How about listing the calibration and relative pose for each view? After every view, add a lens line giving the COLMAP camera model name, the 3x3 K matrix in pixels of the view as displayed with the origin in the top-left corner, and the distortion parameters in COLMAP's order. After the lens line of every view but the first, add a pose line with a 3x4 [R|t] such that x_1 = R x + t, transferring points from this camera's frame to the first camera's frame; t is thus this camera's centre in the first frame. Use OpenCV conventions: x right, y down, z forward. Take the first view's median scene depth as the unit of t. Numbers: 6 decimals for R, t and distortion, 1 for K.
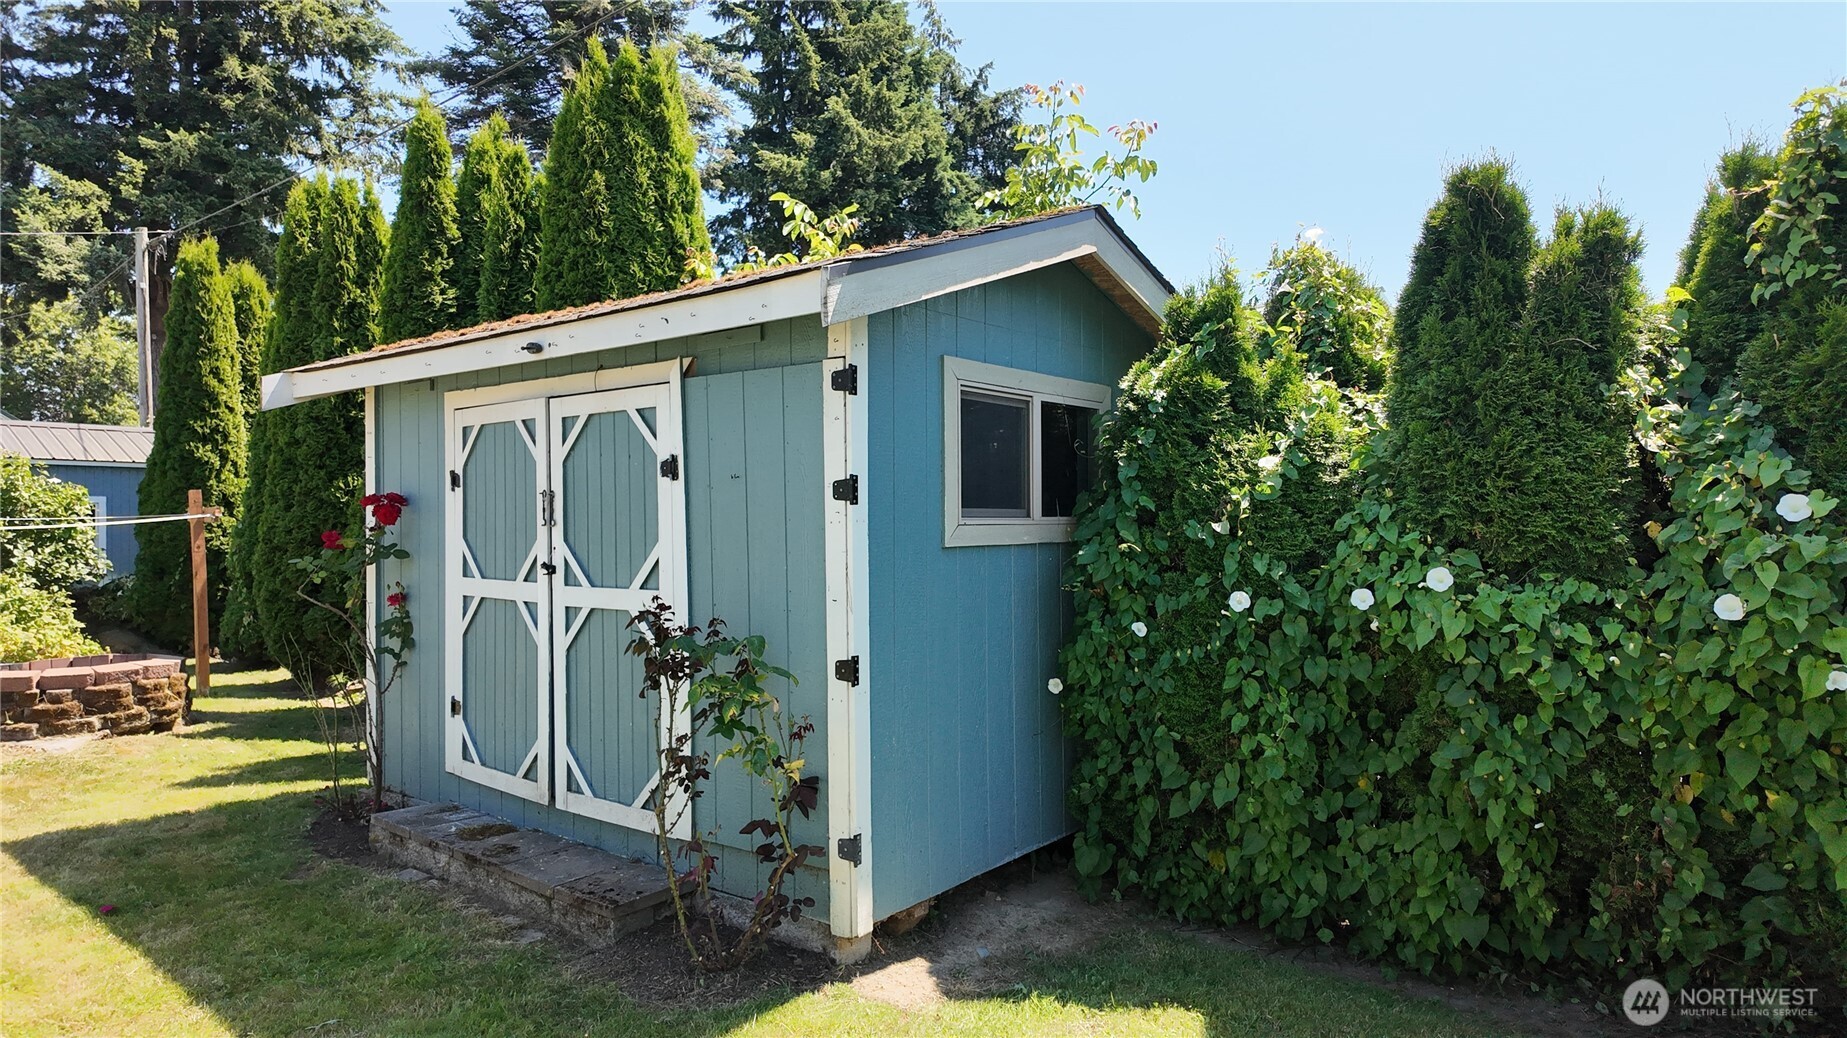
lens RADIAL K [[1050.3, 0, 922.8], [0, 1050.3, 525.0], [0, 0, 1]] dist [0.022121, -0.025768]
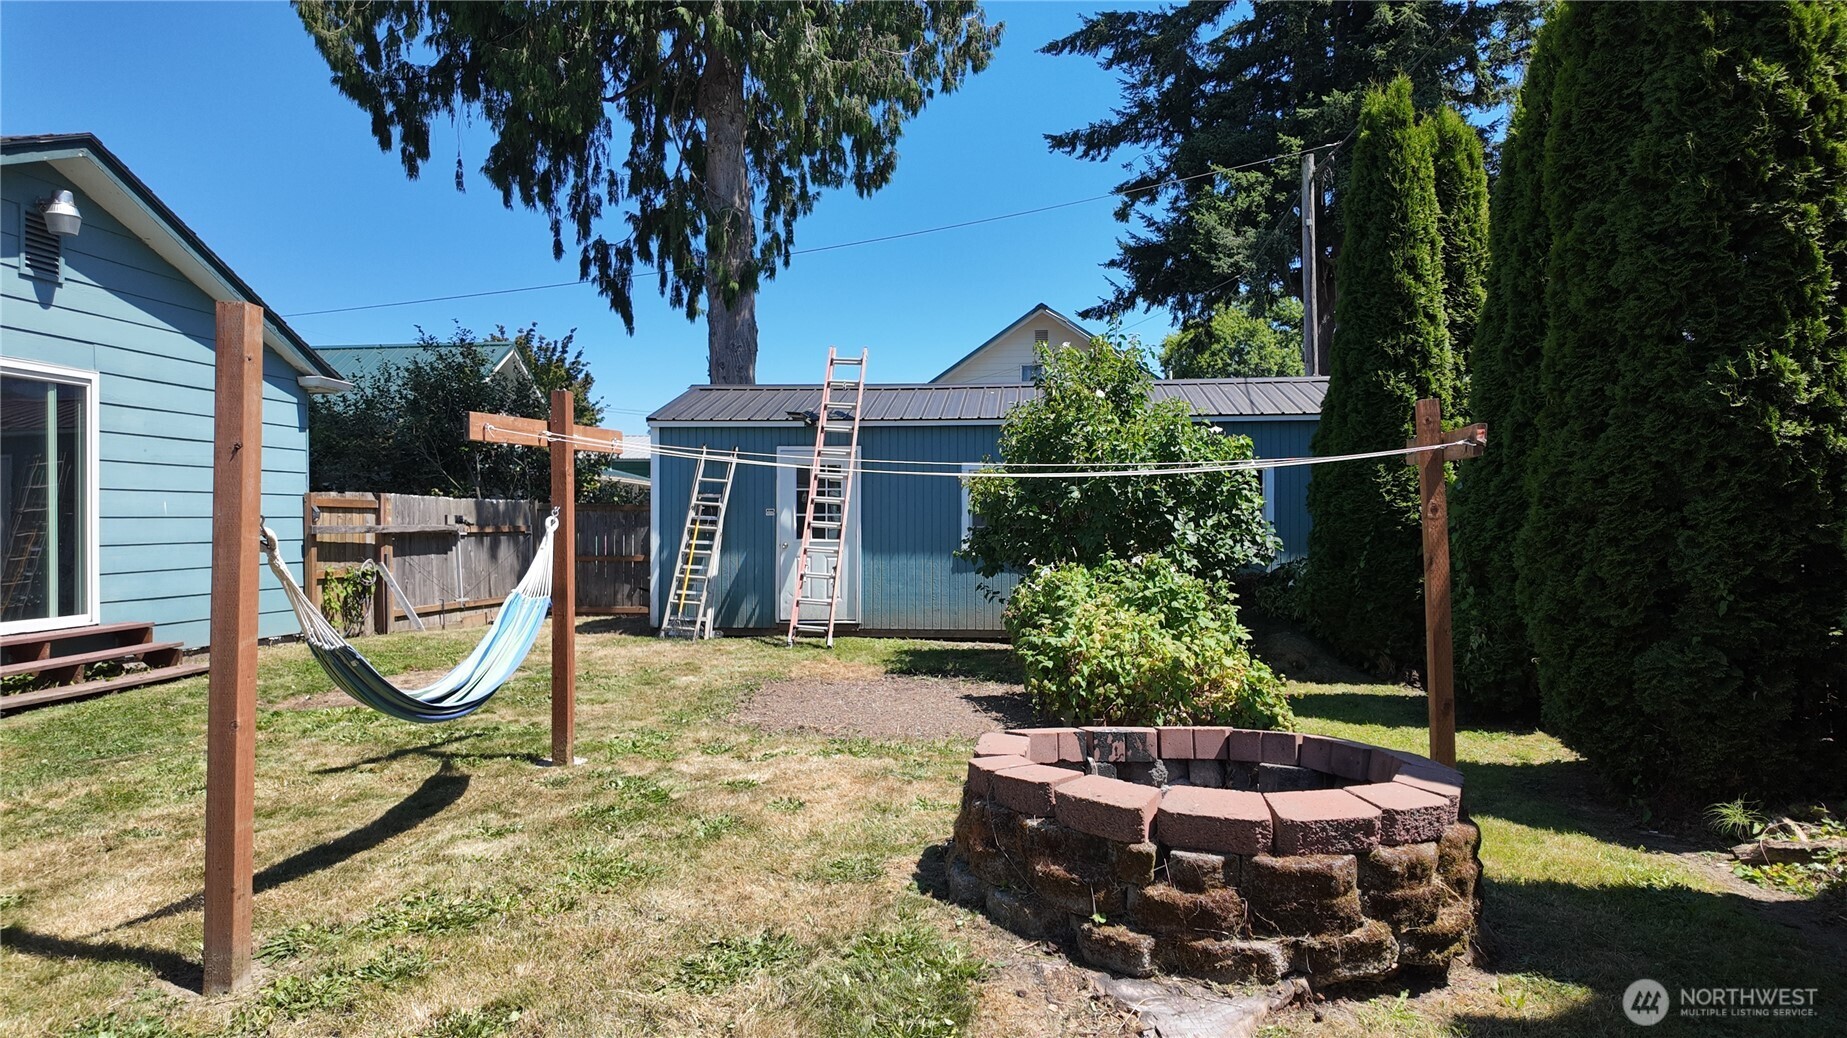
lens RADIAL K [[1050.3, 0, 922.8], [0, 1050.3, 525.0], [0, 0, 1]] dist [0.022121, -0.025768]
pose [[0.561123, 0.004829, -0.827718, -0.328926], [0.003072, 0.999964, 0.007917, 0.019264], [0.827727, -0.006985, 0.561088, 0.414110]]
